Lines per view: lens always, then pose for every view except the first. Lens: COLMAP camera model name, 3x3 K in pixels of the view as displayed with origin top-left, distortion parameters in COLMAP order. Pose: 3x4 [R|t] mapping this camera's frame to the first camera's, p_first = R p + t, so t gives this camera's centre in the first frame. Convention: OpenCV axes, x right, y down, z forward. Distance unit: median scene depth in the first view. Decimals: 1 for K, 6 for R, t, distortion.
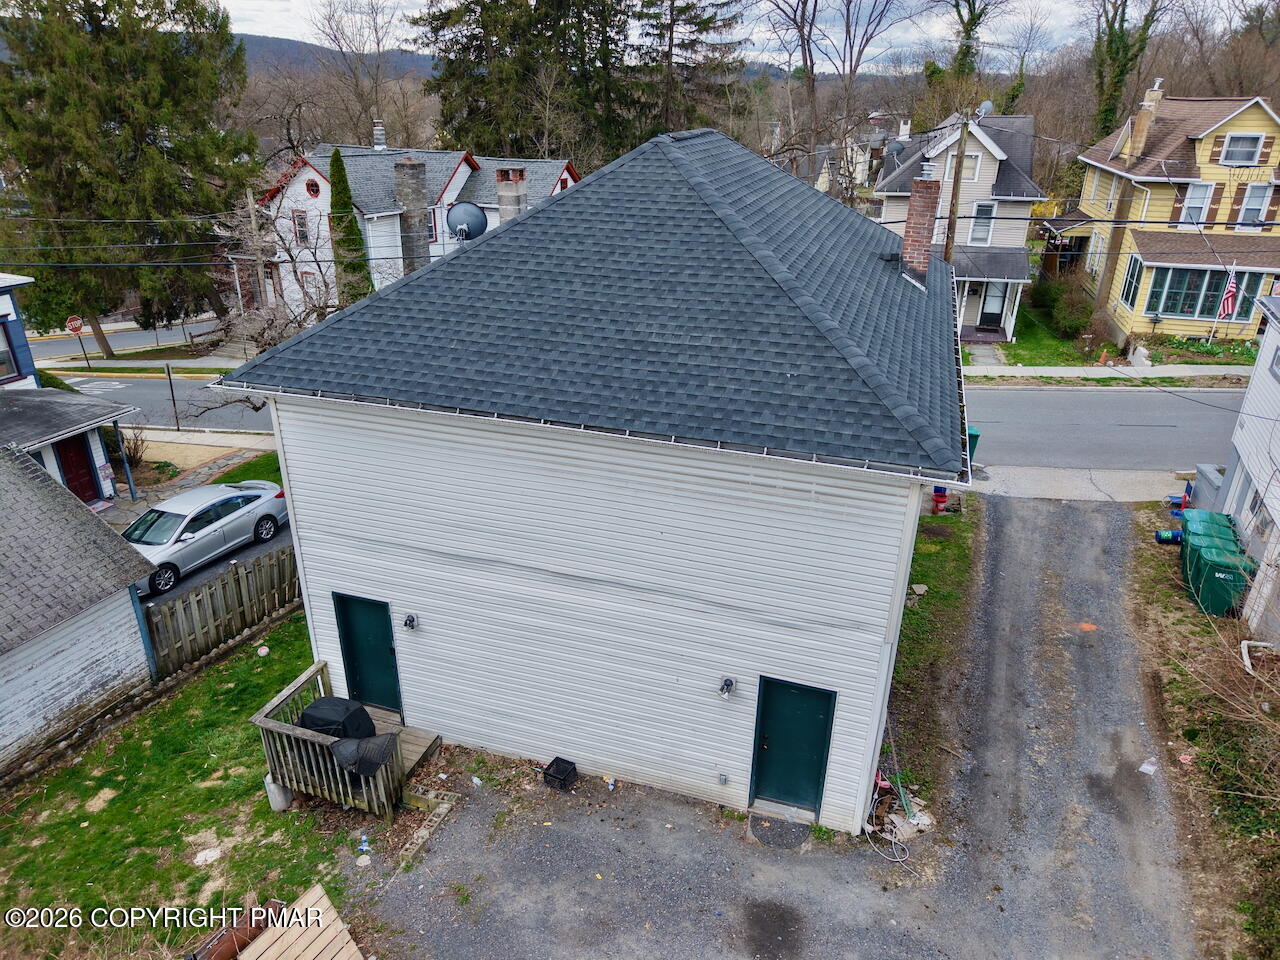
lens RADIAL K [[858.5, 0, 635.8], [0, 858.5, 484.3], [0, 0, 1]] dist [0.011162, -0.003730]
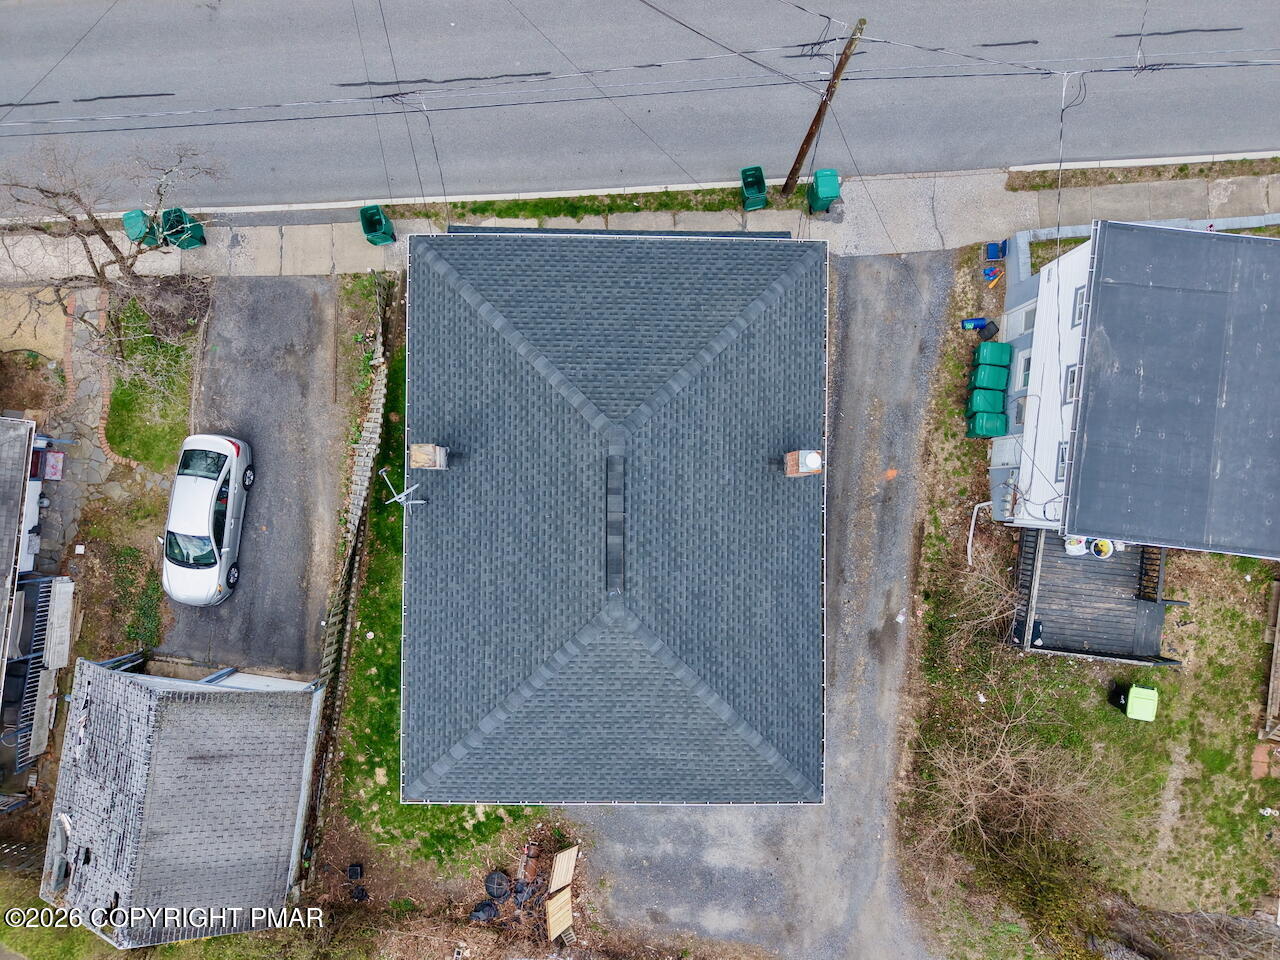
lens RADIAL K [[861.7, 0, 634.3], [0, 861.7, 483.2], [0, 0, 1]] dist [0.005188, -0.000052]
pose [[0.954766, -0.297217, 0.009181, 0.105998], [0.118054, 0.407206, 0.905675, -1.737825], [-0.272921, -0.863623, 0.423874, 0.653873]]
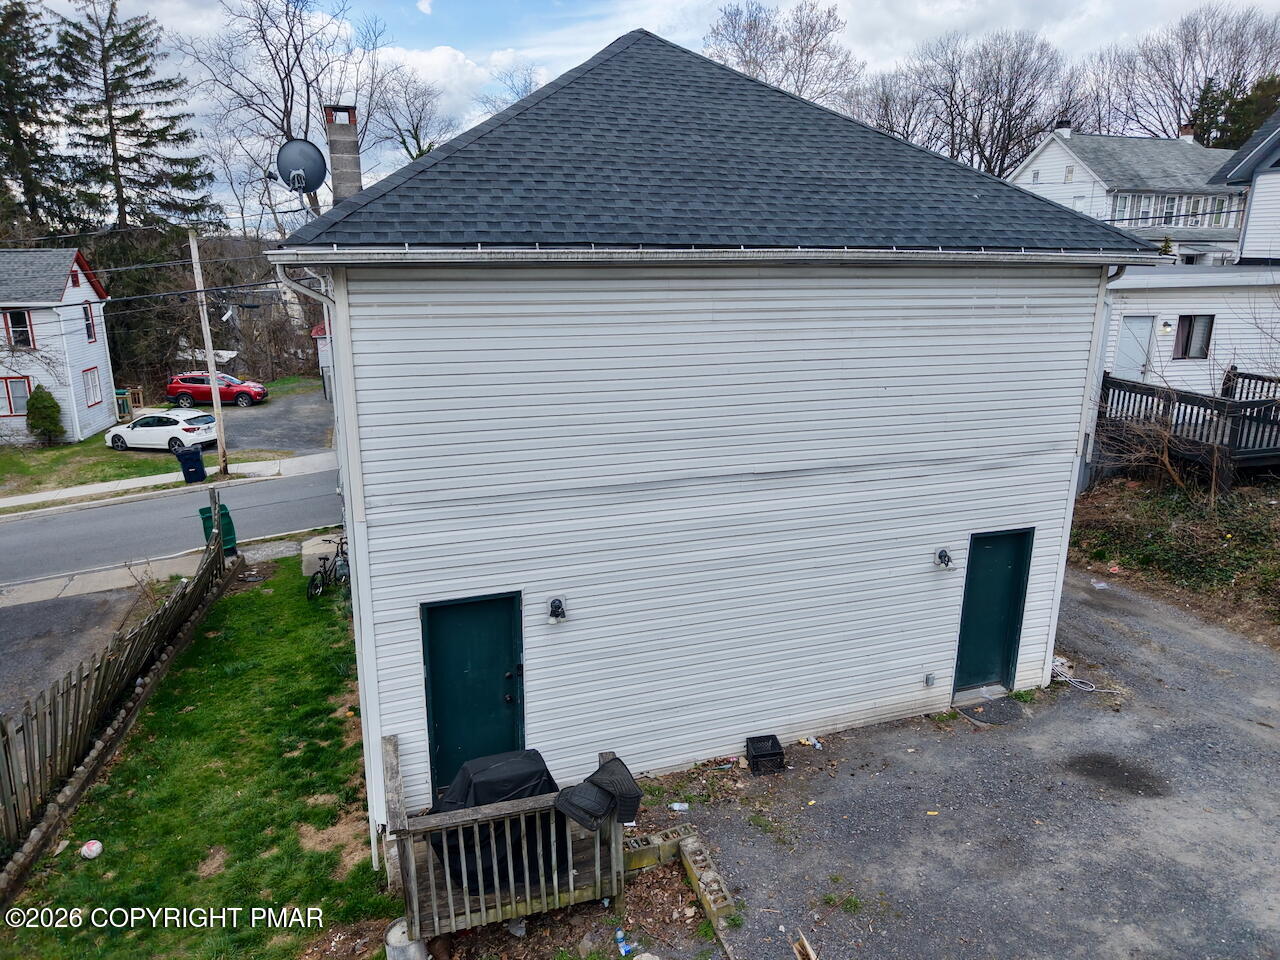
lens RADIAL K [[858.5, 0, 635.8], [0, 858.5, 484.3], [0, 0, 1]] dist [0.011162, -0.003730]
pose [[0.796064, -0.160961, 0.583415, -0.621531], [0.256091, 0.963019, -0.083743, 0.141876], [-0.548360, 0.216072, 0.807845, 0.395421]]
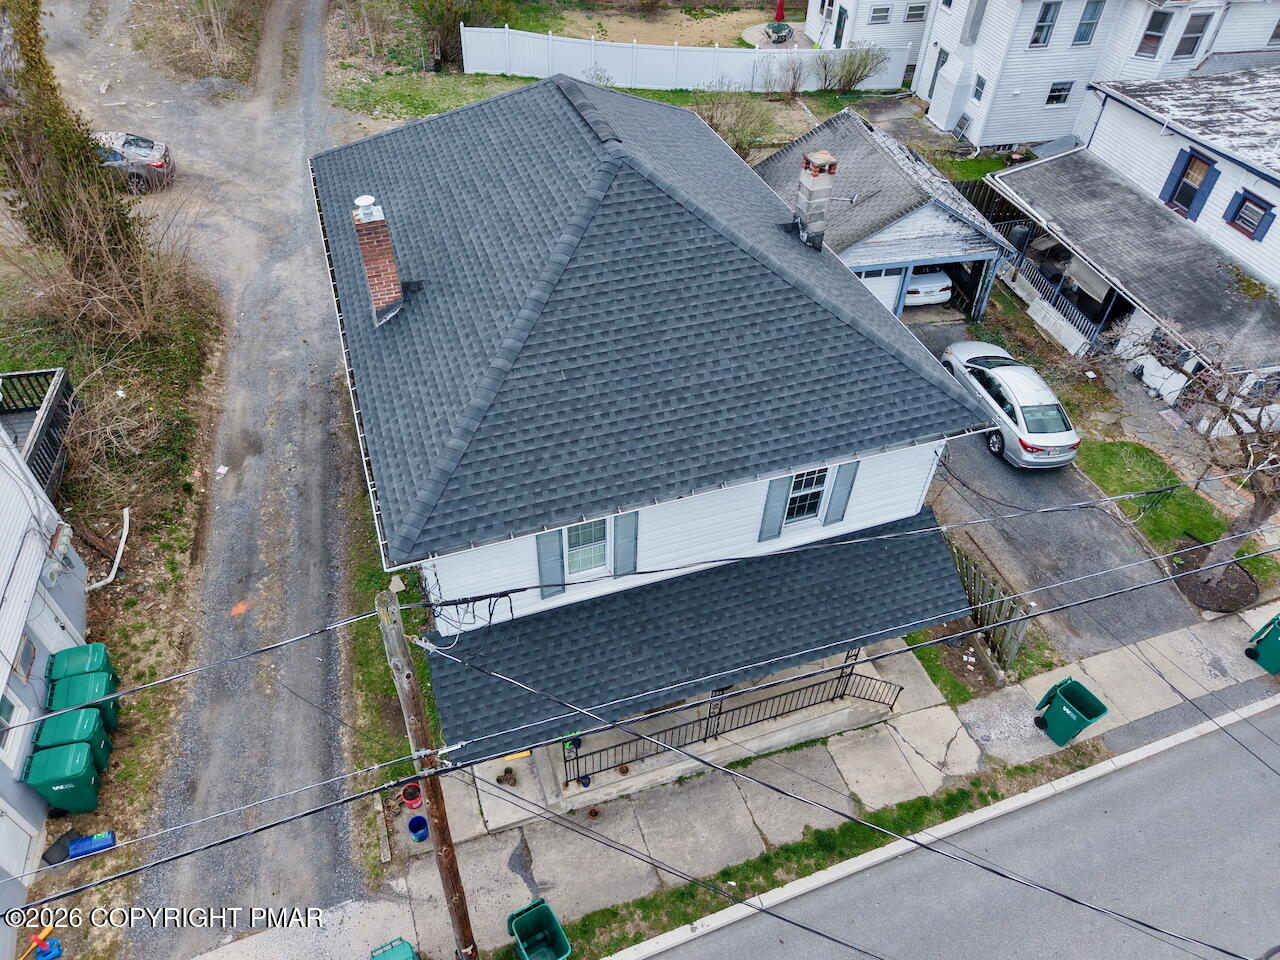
lens RADIAL K [[861.7, 0, 634.3], [0, 861.7, 483.2], [0, 0, 1]] dist [0.005188, -0.000052]
pose [[-0.796538, 0.405781, -0.448184, 0.766910], [-0.278094, 0.412323, 0.867556, -1.326815], [0.536834, 0.815679, -0.215586, 1.898809]]
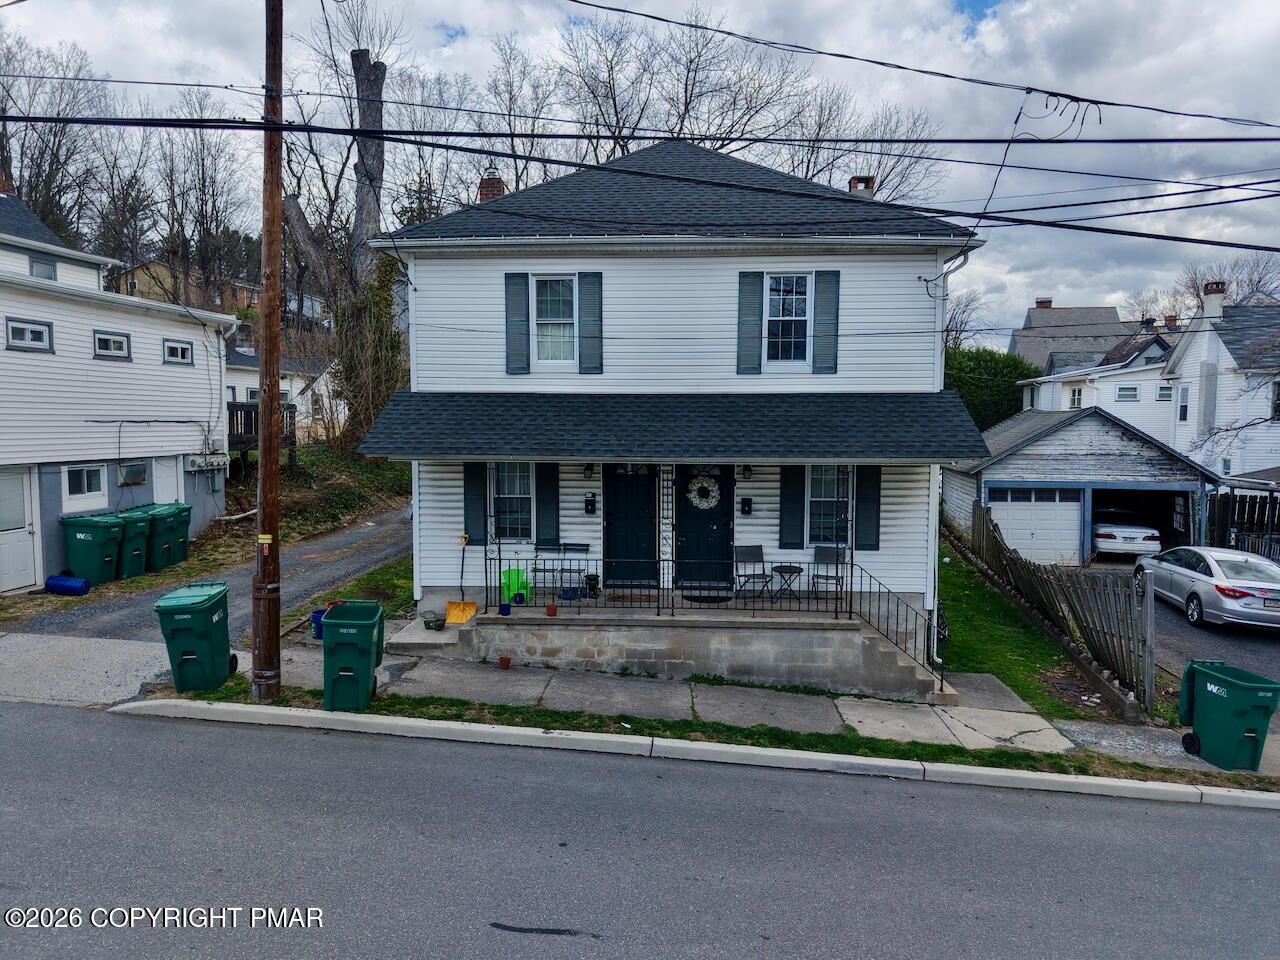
lens RADIAL K [[858.5, 0, 635.8], [0, 858.5, 484.3], [0, 0, 1]] dist [0.011162, -0.003730]
pose [[-0.967847, 0.005746, -0.251475, 0.548874], [-0.116750, 0.875271, 0.469330, -0.700499], [0.222806, 0.483599, -0.846457, 2.806316]]
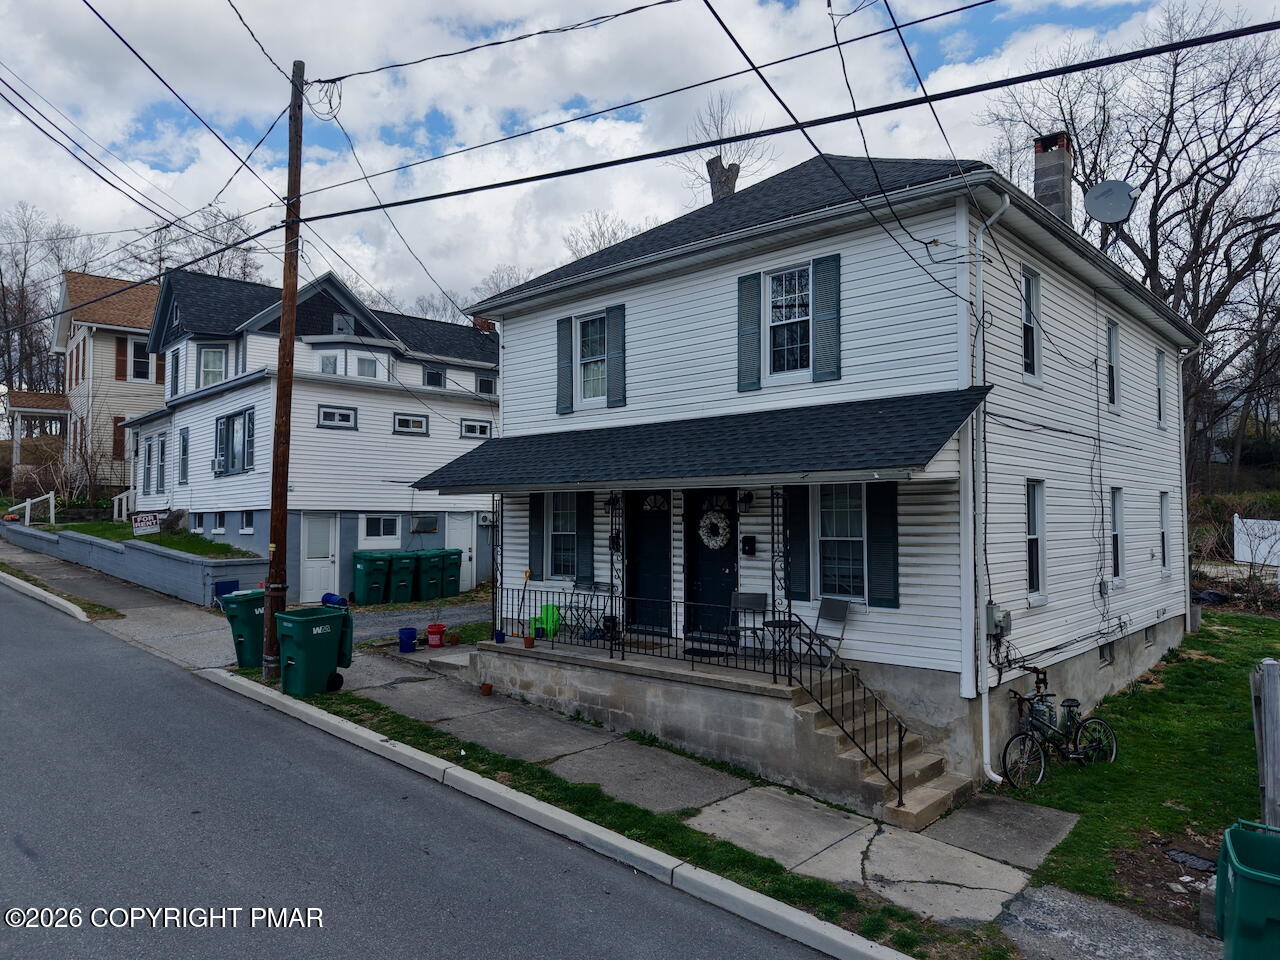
lens RADIAL K [[861.7, 0, 634.3], [0, 861.7, 483.2], [0, 0, 1]] dist [0.005188, -0.000052]
pose [[-0.908476, 0.006919, 0.417880, -0.172837], [0.165011, 0.924570, 0.343427, -0.573335], [-0.383983, 0.380949, -0.841091, 2.721504]]
